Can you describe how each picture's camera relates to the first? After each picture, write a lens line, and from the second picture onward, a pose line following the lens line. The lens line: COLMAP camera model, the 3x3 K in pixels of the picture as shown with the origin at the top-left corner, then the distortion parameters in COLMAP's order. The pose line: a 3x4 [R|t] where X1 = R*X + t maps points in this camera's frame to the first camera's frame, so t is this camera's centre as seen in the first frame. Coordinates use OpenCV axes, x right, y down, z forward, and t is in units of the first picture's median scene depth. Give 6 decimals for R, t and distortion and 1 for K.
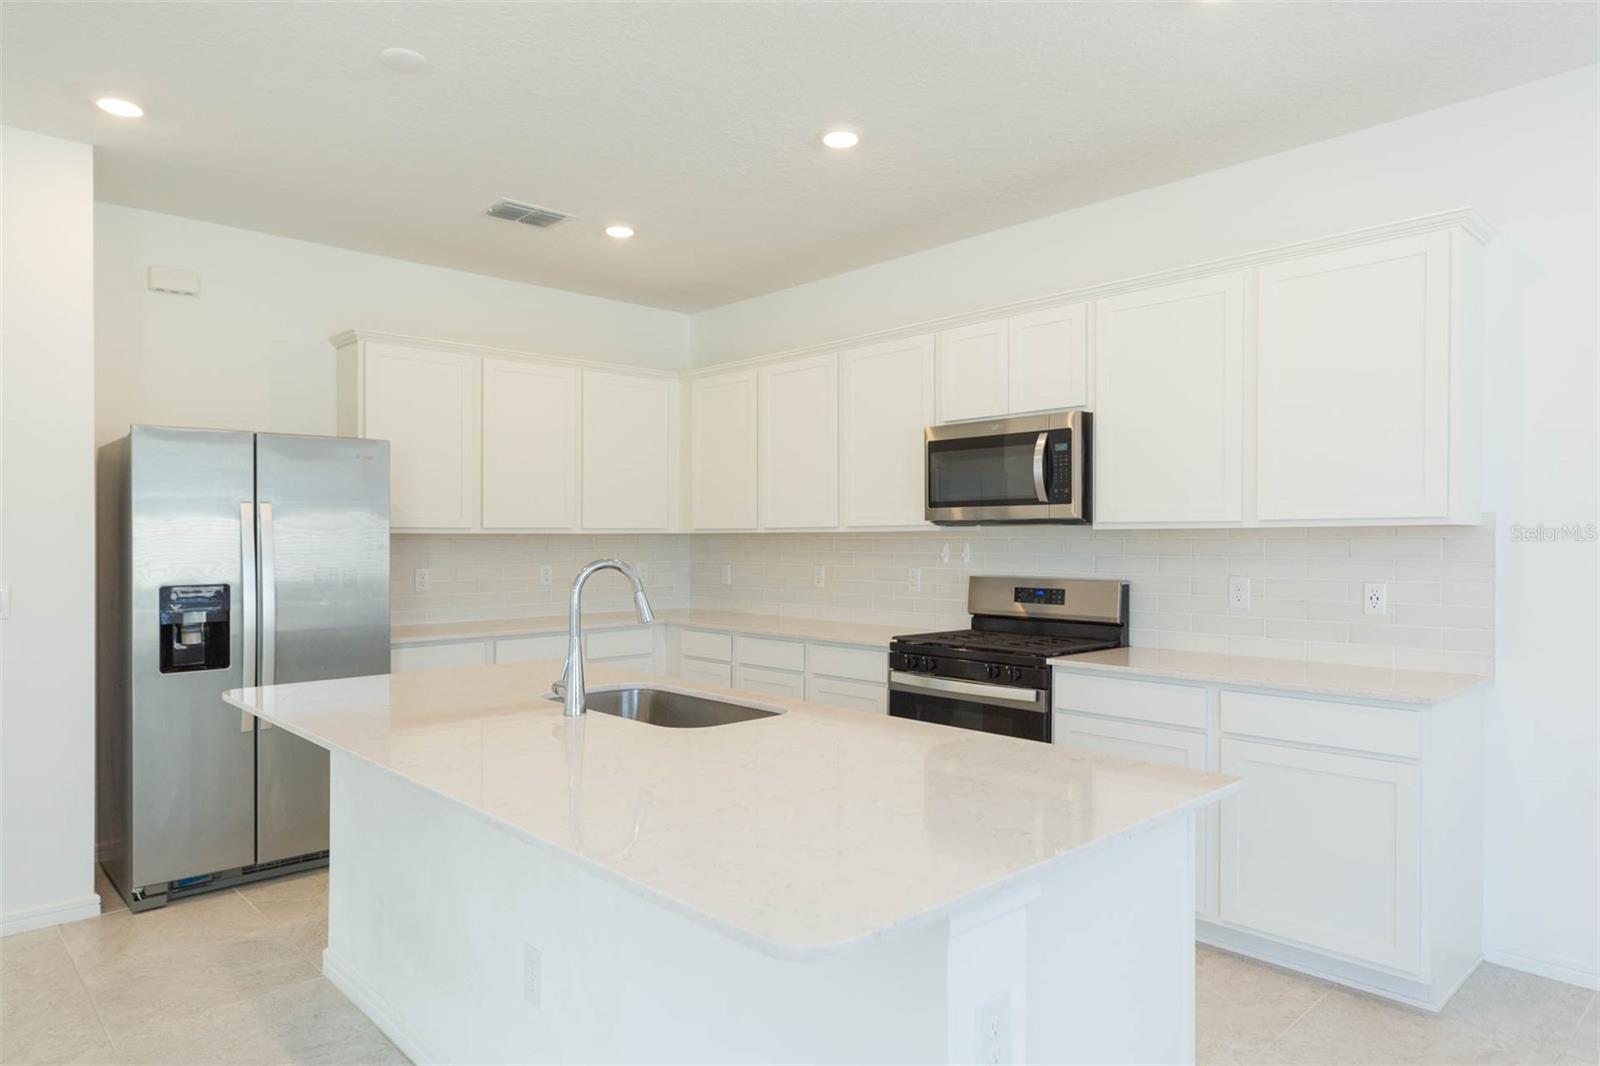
lens RADIAL K [[982.0, 0, 800.0], [0, 982.0, 533.0], [0, 0, 1]] dist [-0.000216, -0.000138]
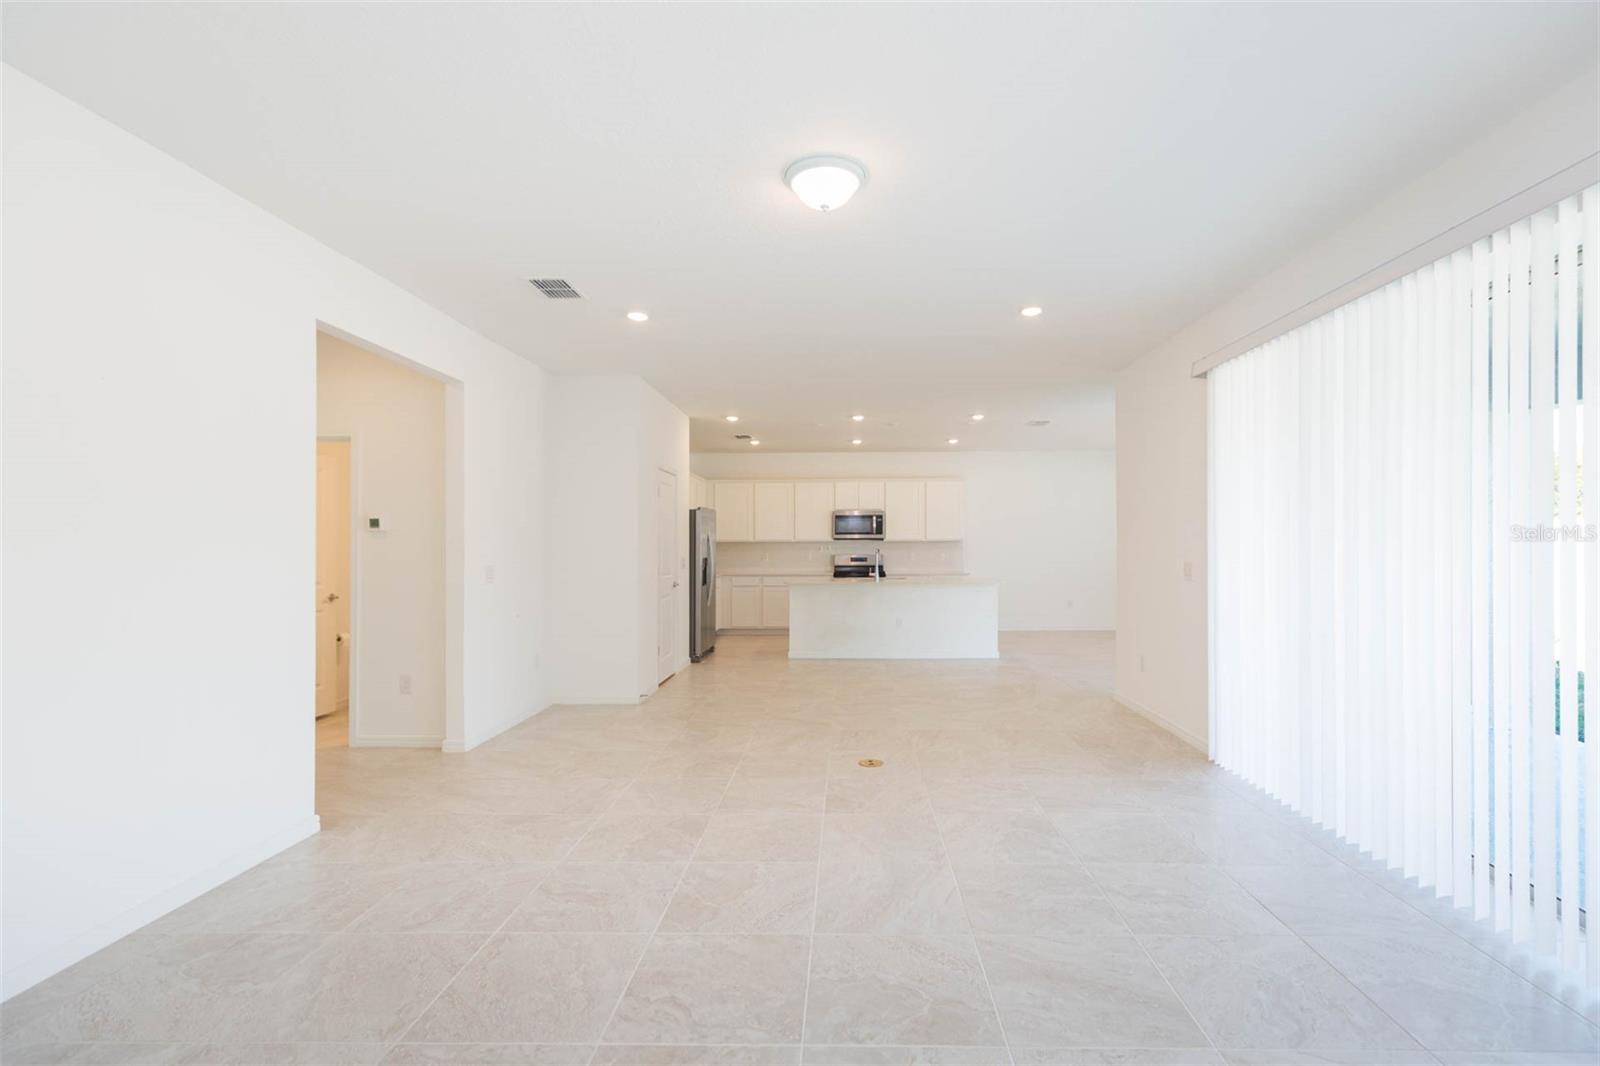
lens RADIAL K [[752.0, 0, 800.0], [0, 752.0, 533.0], [0, 0, 1]] dist [-0.000124, -0.000026]
pose [[0.729625, 0.006114, 0.683820, -1.768464], [-0.000674, 0.999966, -0.008221, -0.009303], [-0.683847, 0.005538, 0.729604, -0.828003]]
